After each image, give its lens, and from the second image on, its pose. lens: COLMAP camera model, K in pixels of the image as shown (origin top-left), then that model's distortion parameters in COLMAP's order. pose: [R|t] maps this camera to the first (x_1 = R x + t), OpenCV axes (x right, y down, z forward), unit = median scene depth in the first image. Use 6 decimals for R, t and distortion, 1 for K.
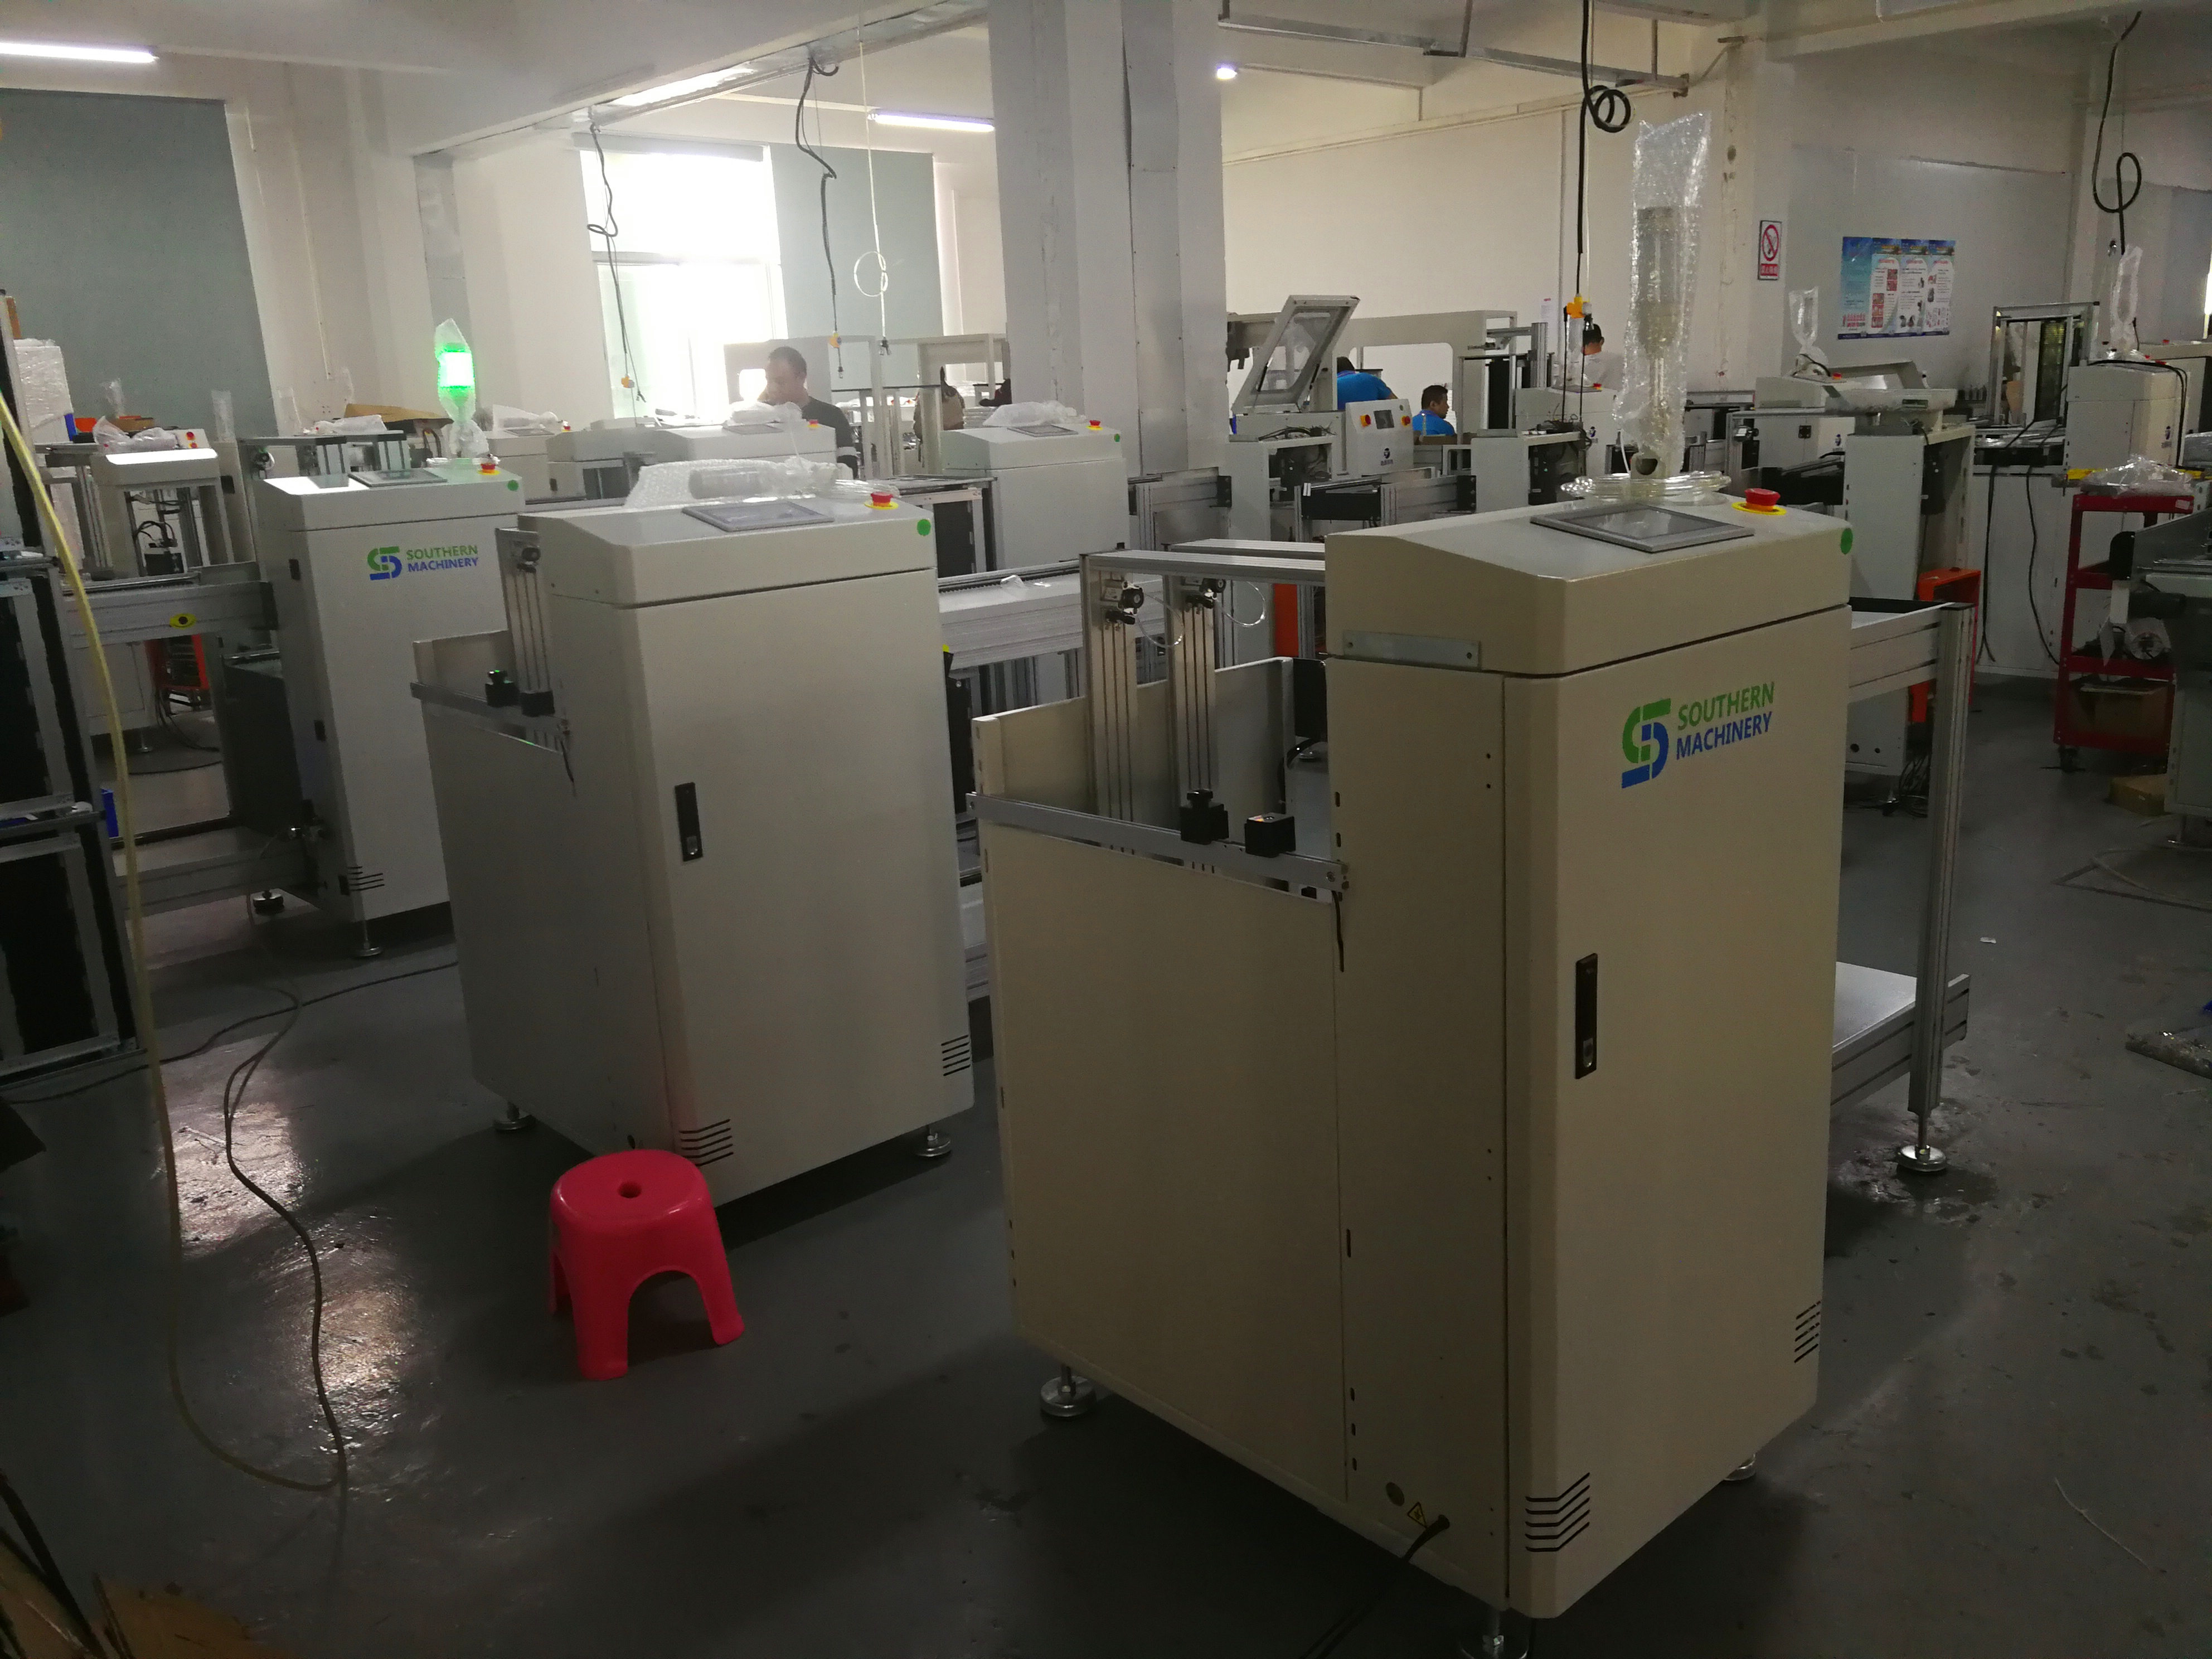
lens RADIAL K [[1778.9, 0, 1123.3], [0, 1778.9, 823.9], [0, 0, 1]] dist [0.053252, -0.065513]
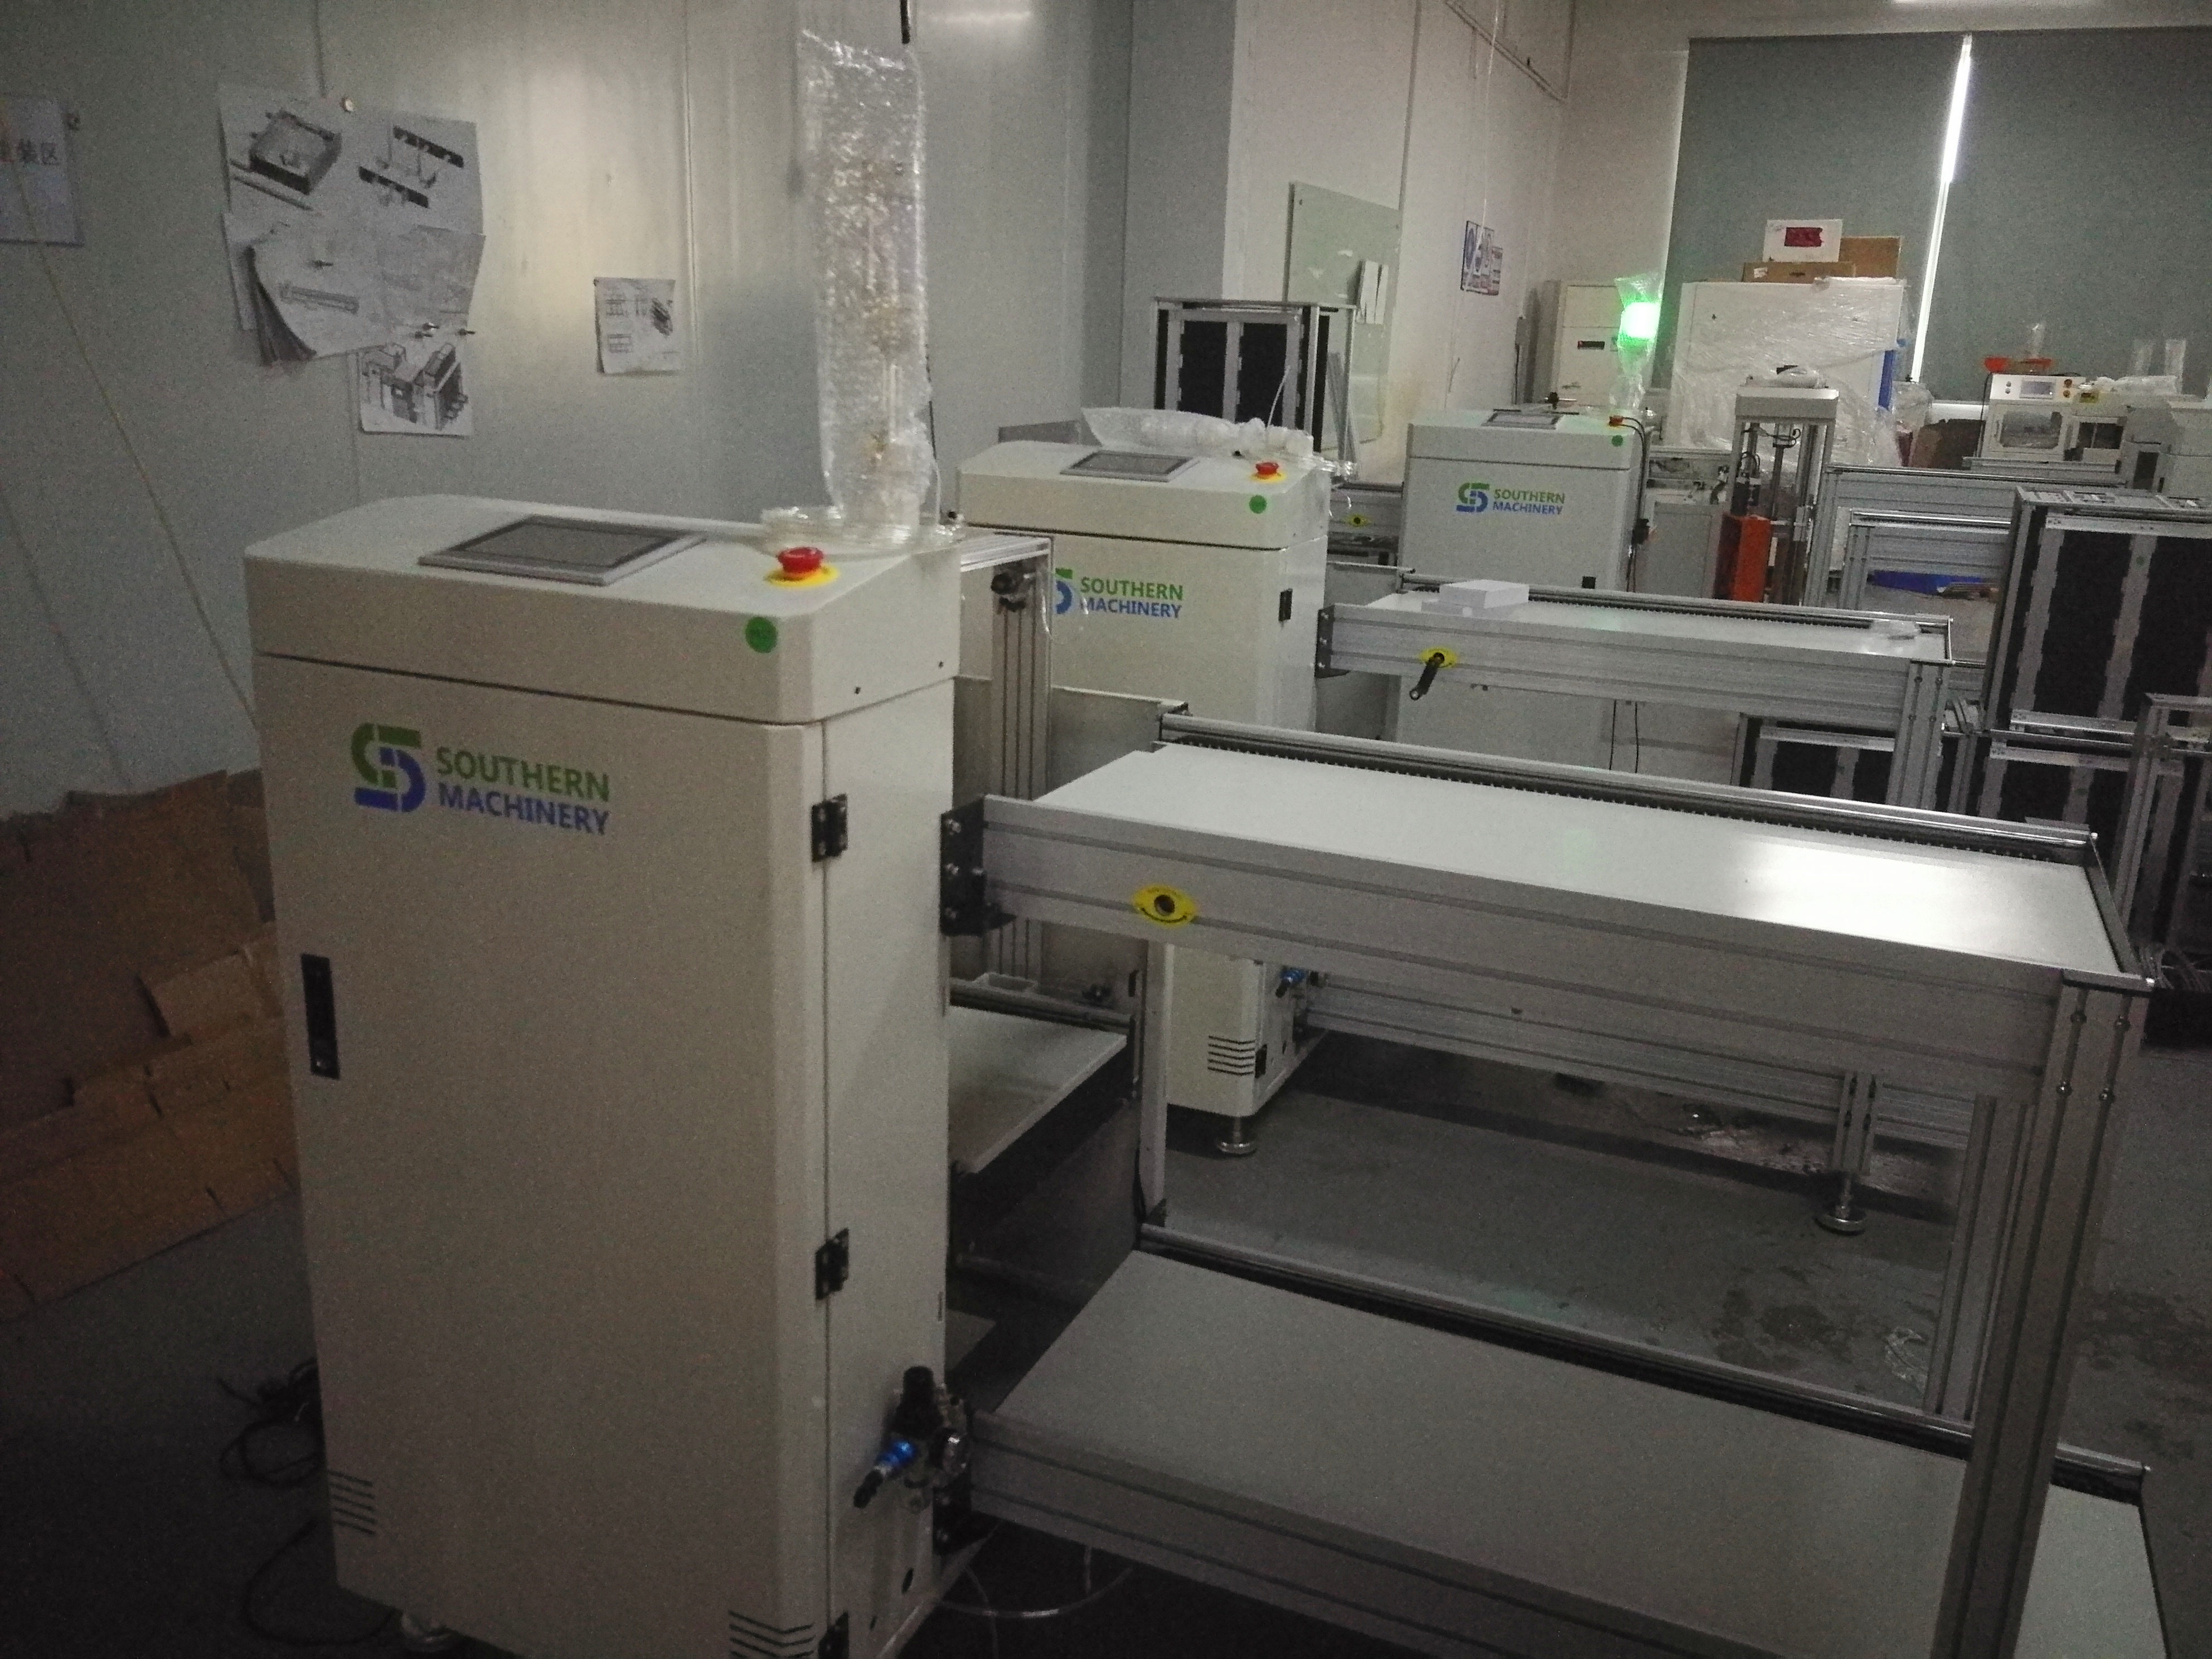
lens RADIAL K [[1784.3, 0, 1146.5], [0, 1784.3, 839.0], [0, 0, 1]] dist [0.062025, -0.066990]
pose [[0.416968, 0.308013, -0.855141, 0.555237], [-0.275572, 0.939388, 0.203988, -0.135474], [0.866139, 0.150597, 0.476574, 0.402615]]
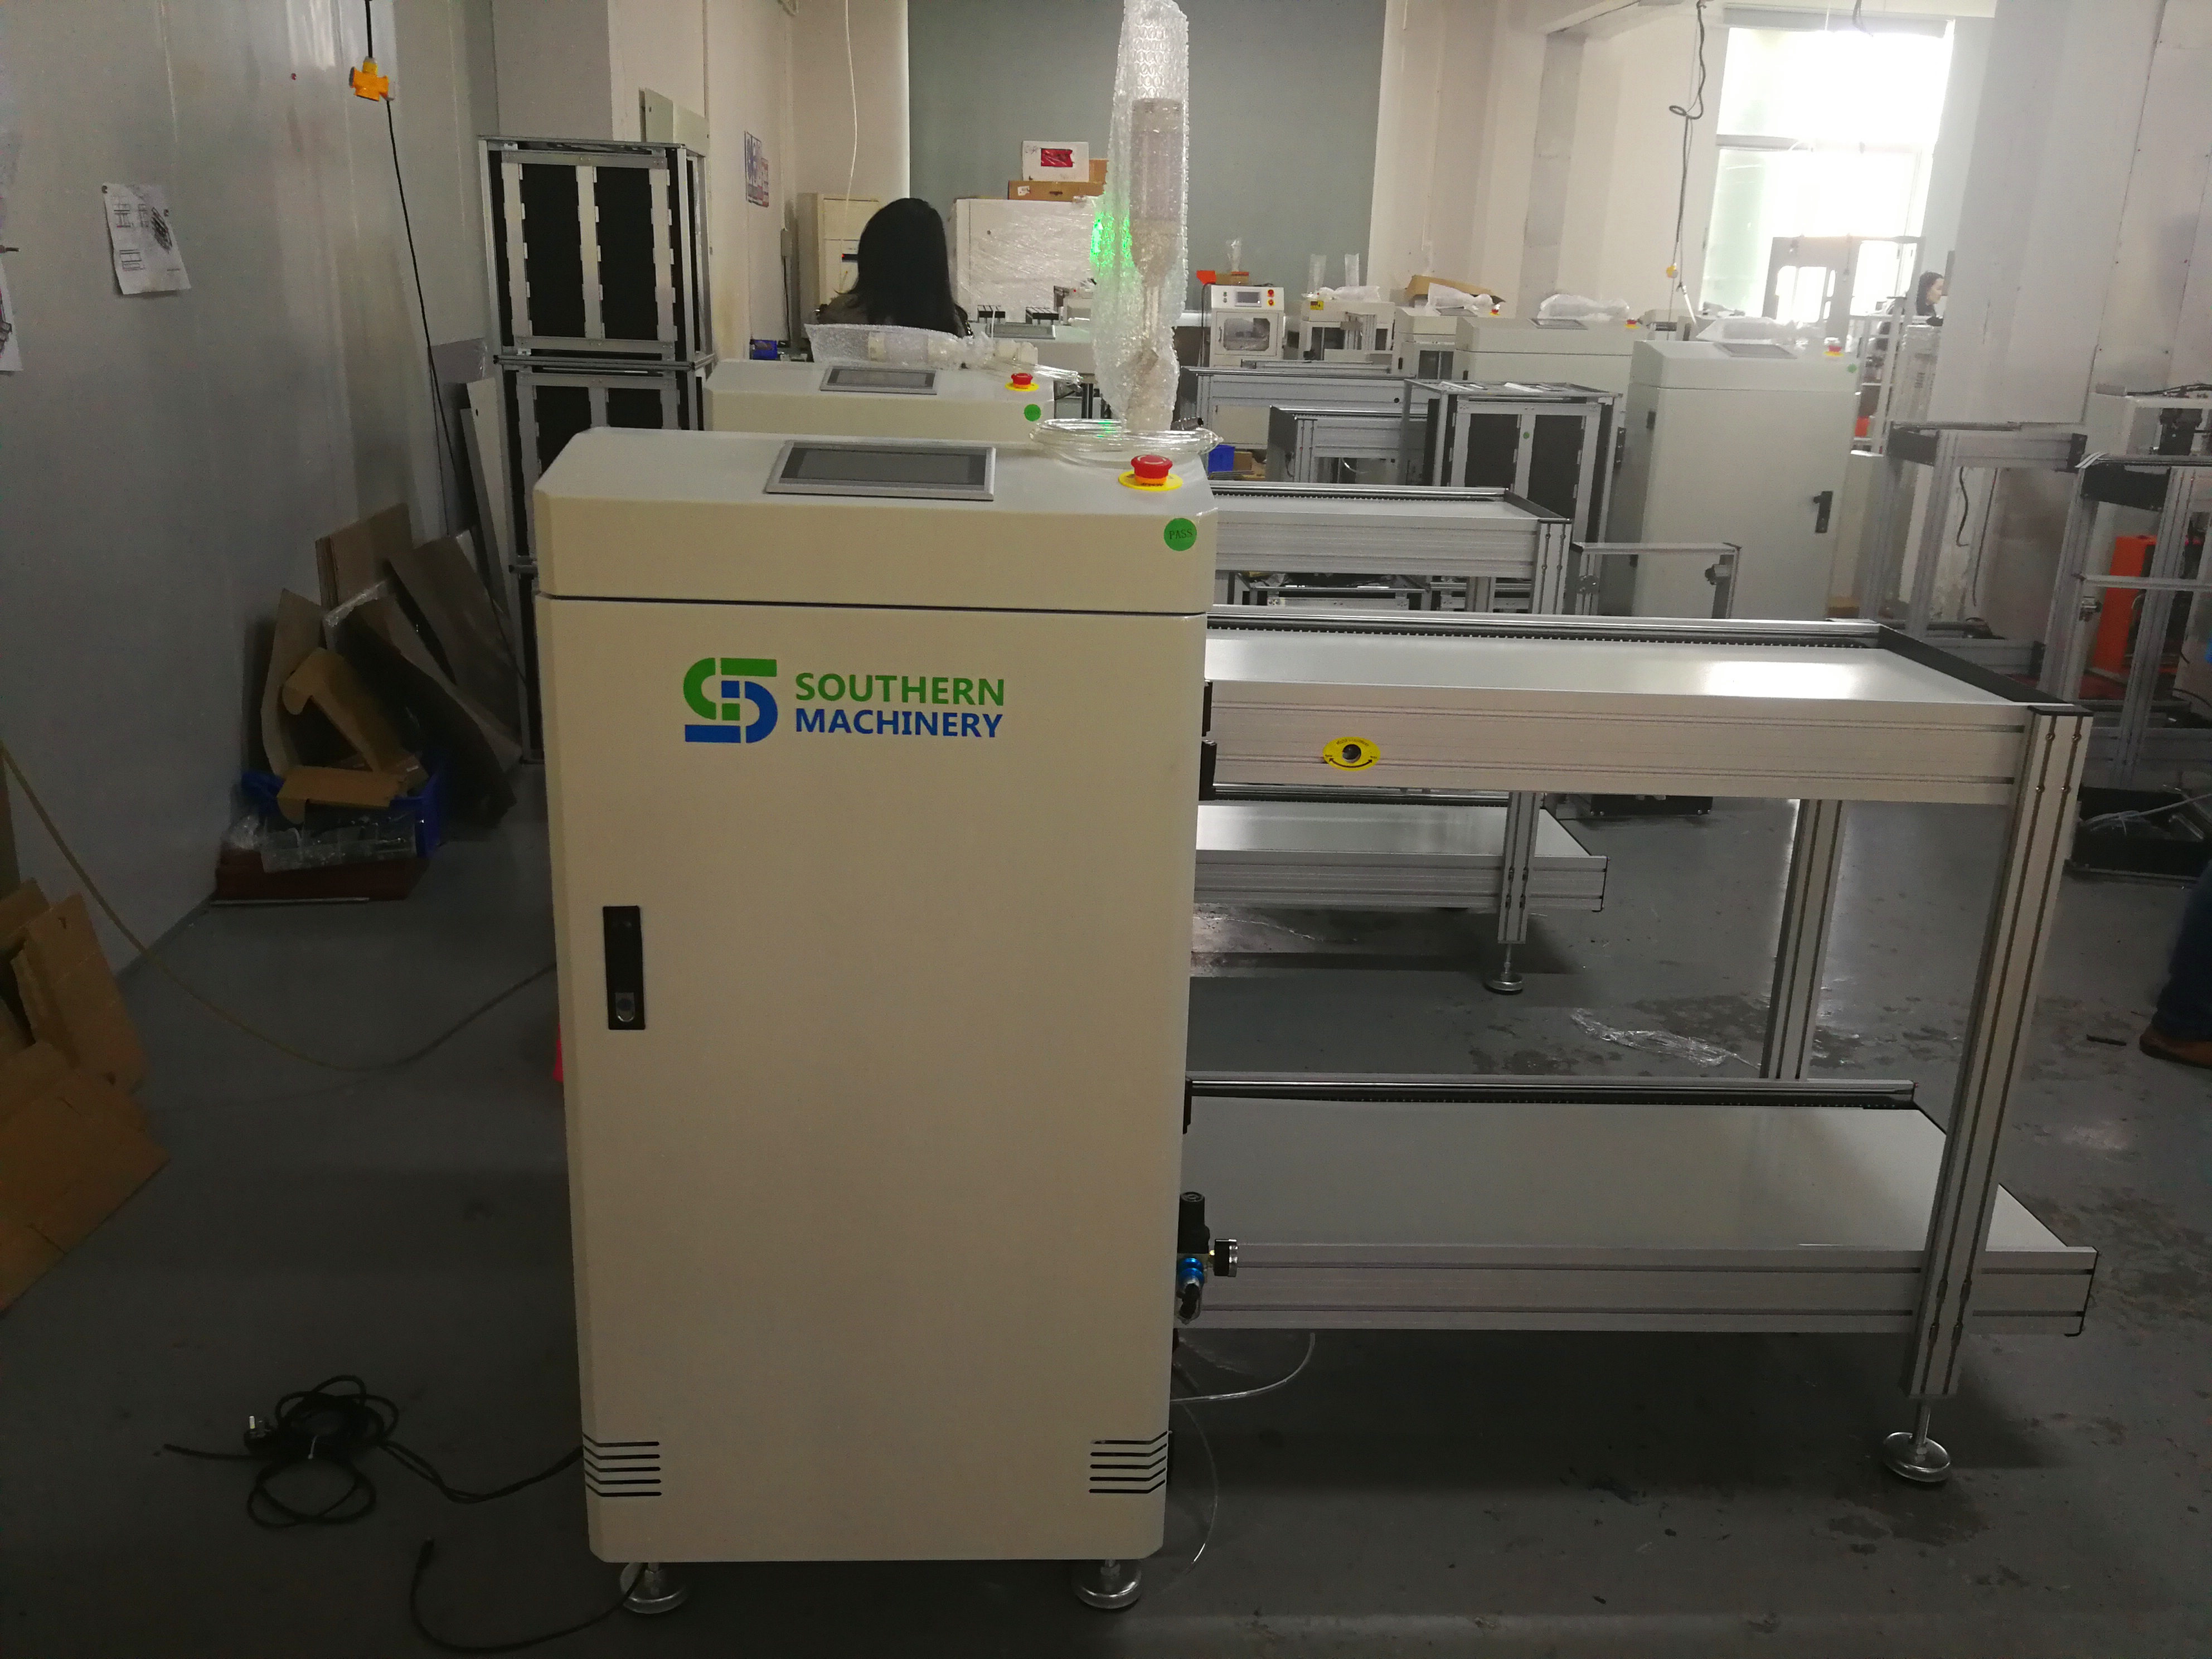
lens RADIAL K [[1778.9, 0, 1123.3], [0, 1778.9, 823.9], [0, 0, 1]] dist [0.053252, -0.065513]
pose [[0.769168, 0.256924, -0.585125, 0.440912], [-0.222231, 0.966012, 0.132038, -0.066164], [0.599161, 0.028473, 0.800122, 0.177760]]
